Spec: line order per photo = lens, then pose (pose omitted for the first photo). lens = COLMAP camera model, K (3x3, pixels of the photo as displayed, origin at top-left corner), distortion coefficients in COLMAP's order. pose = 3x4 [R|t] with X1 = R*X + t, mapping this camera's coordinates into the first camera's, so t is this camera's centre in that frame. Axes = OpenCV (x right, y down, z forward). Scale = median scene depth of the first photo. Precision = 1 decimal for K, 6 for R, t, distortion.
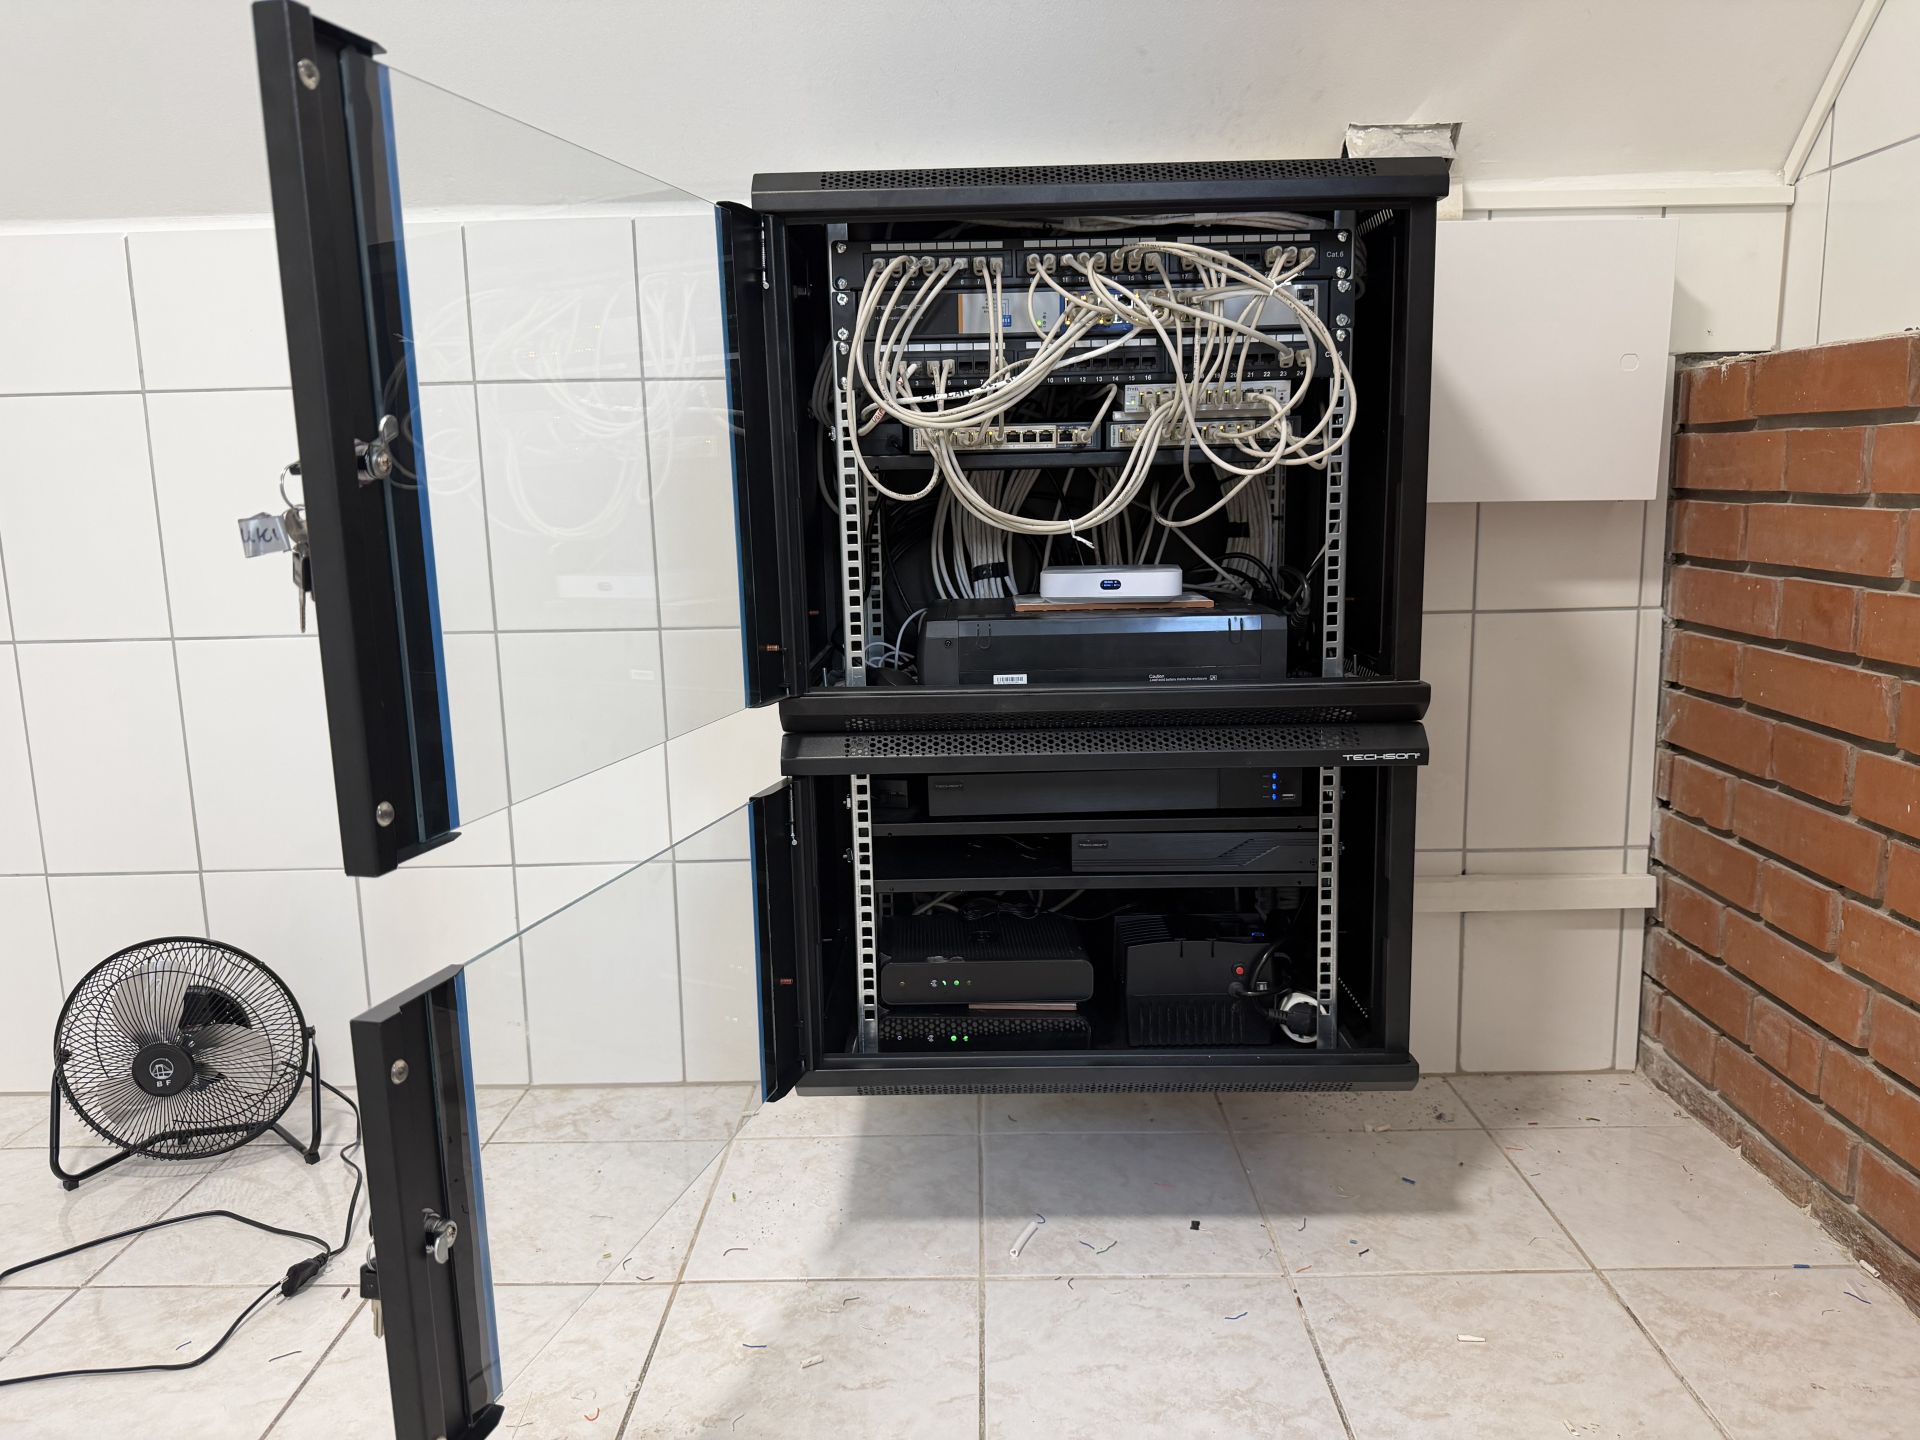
lens RADIAL K [[1342.0, 0, 957.0], [0, 1342.0, 708.7], [0, 0, 1]] dist [-0.013831, -0.011103]
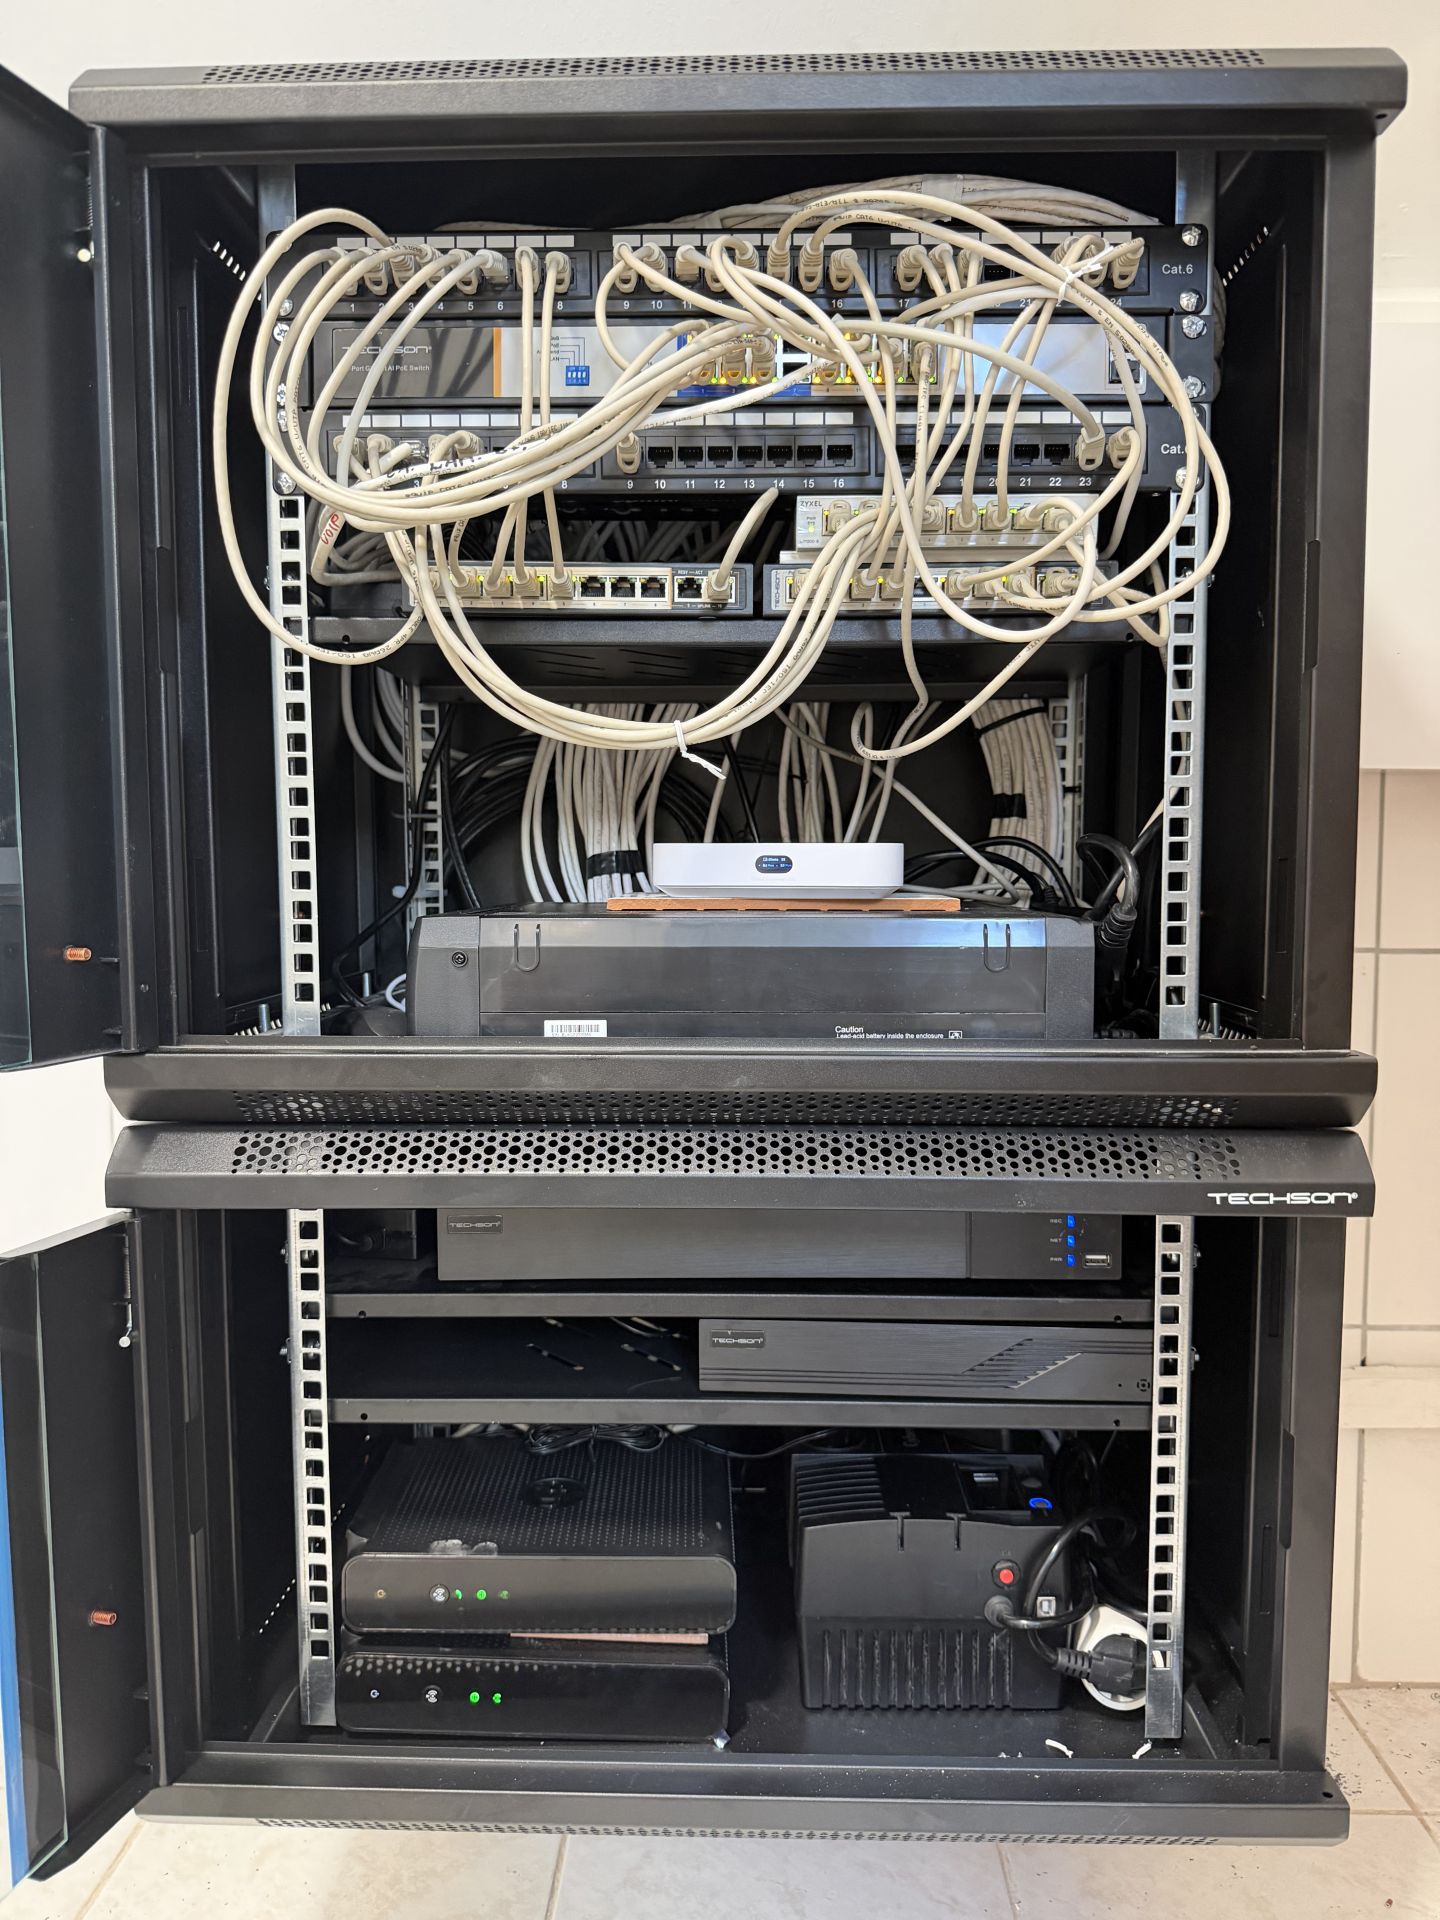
lens RADIAL K [[1342.0, 0, 753.2], [0, 1342.0, 946.4], [0, 0, 1]] dist [-0.013831, -0.011103]
pose [[0.999676, 0.024318, 0.007489, 0.101288], [-0.023348, 0.993665, -0.109931, 0.001749], [-0.010115, 0.109721, 0.993911, 0.447495]]
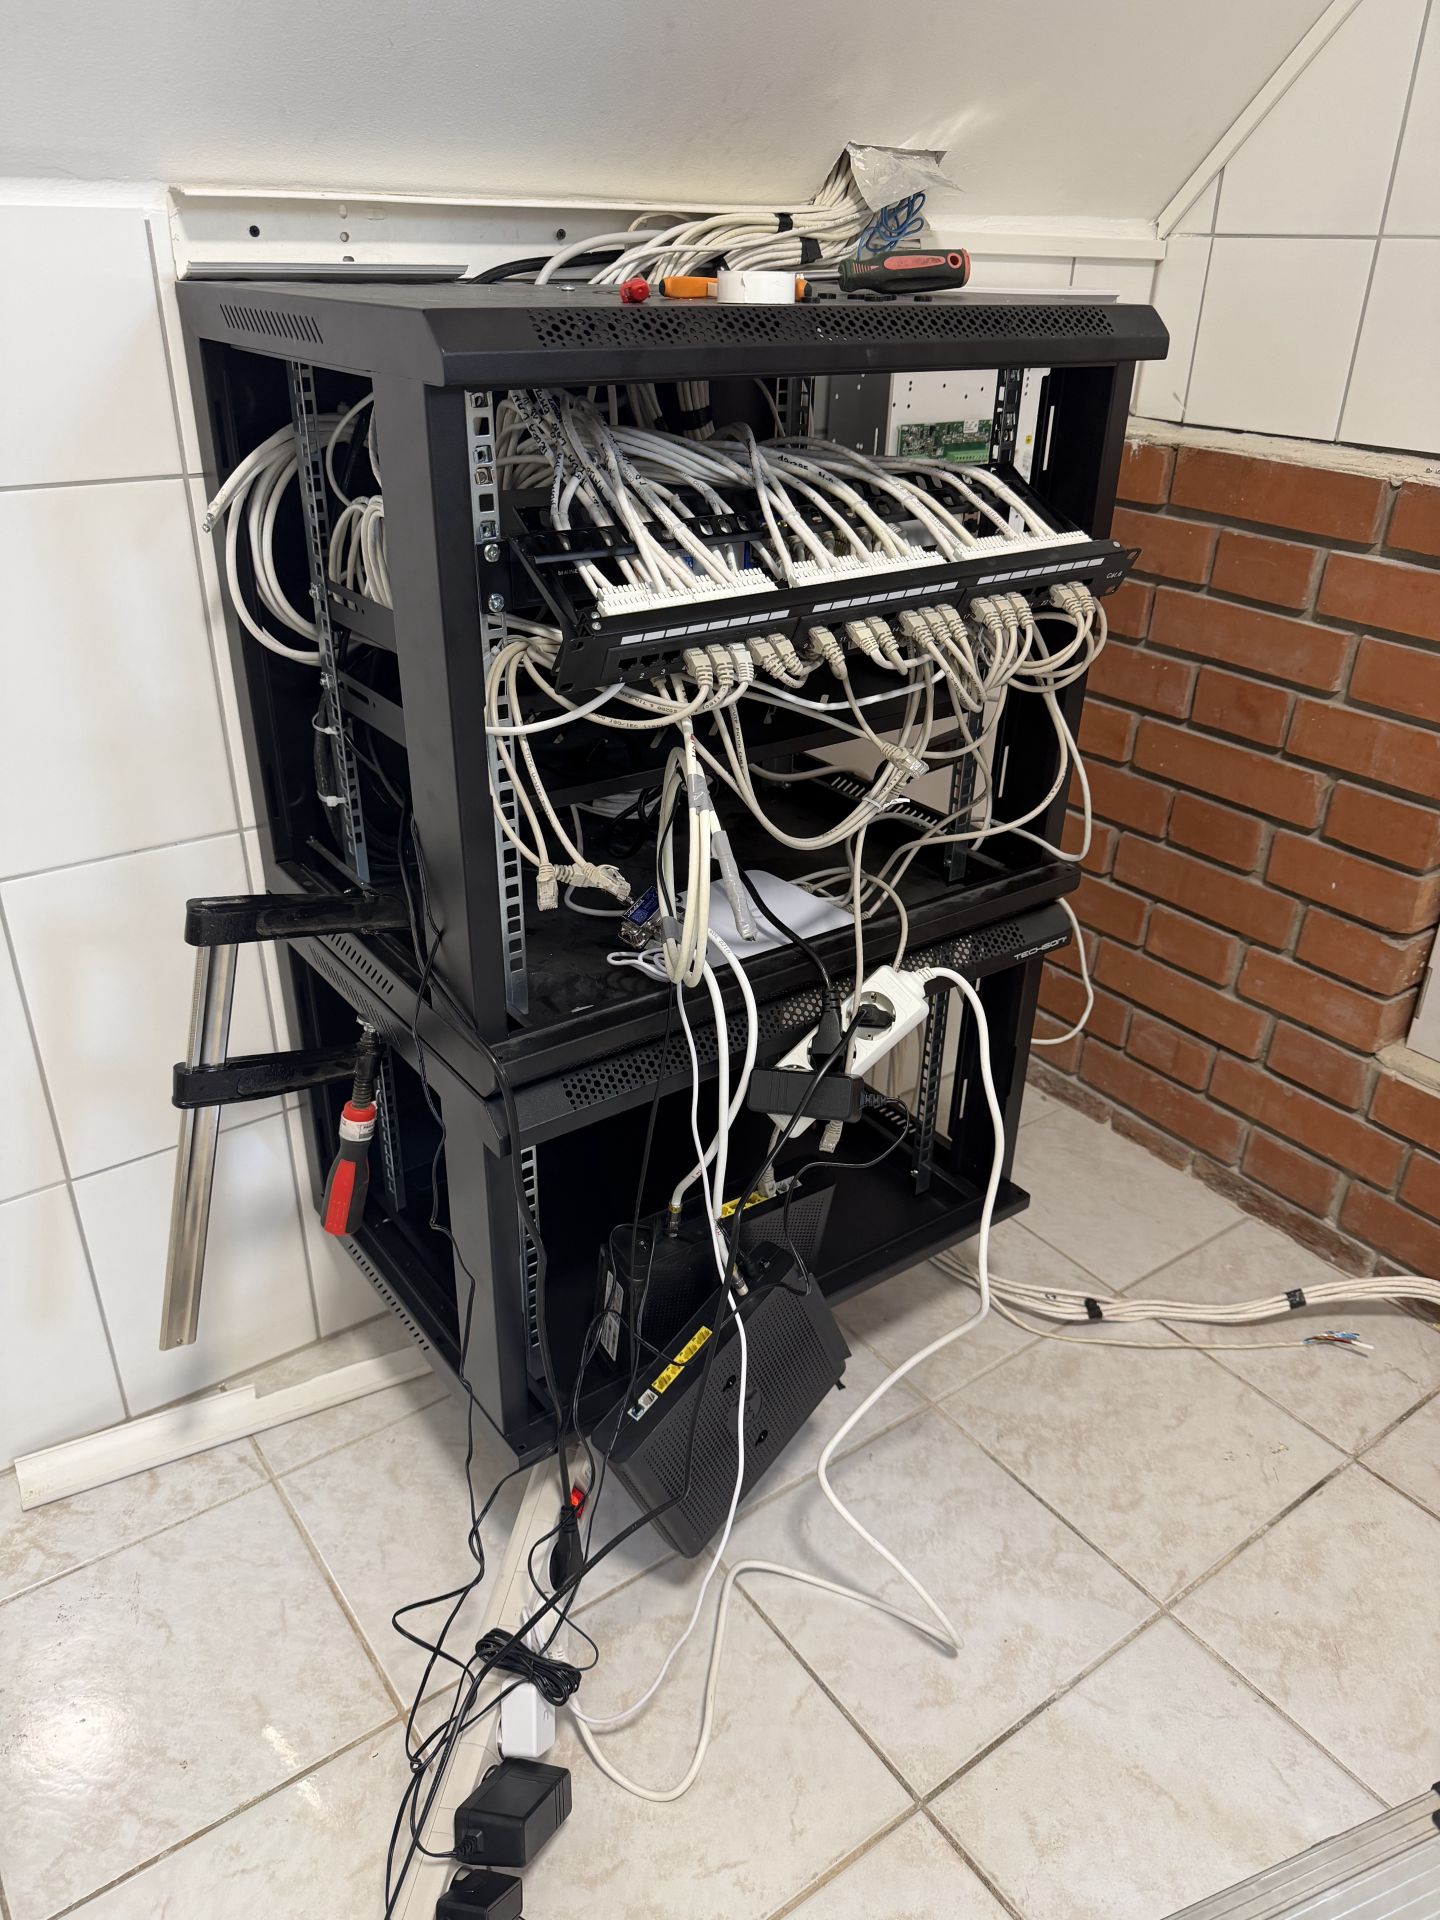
lens RADIAL K [[1342.0, 0, 726.1], [0, 1342.0, 970.3], [0, 0, 1]] dist [-0.013831, -0.011103]
pose [[0.798773, -0.248345, 0.547984, -0.378498], [0.063116, 0.940393, 0.334181, -0.268879], [-0.598313, -0.232348, 0.766835, 0.341858]]
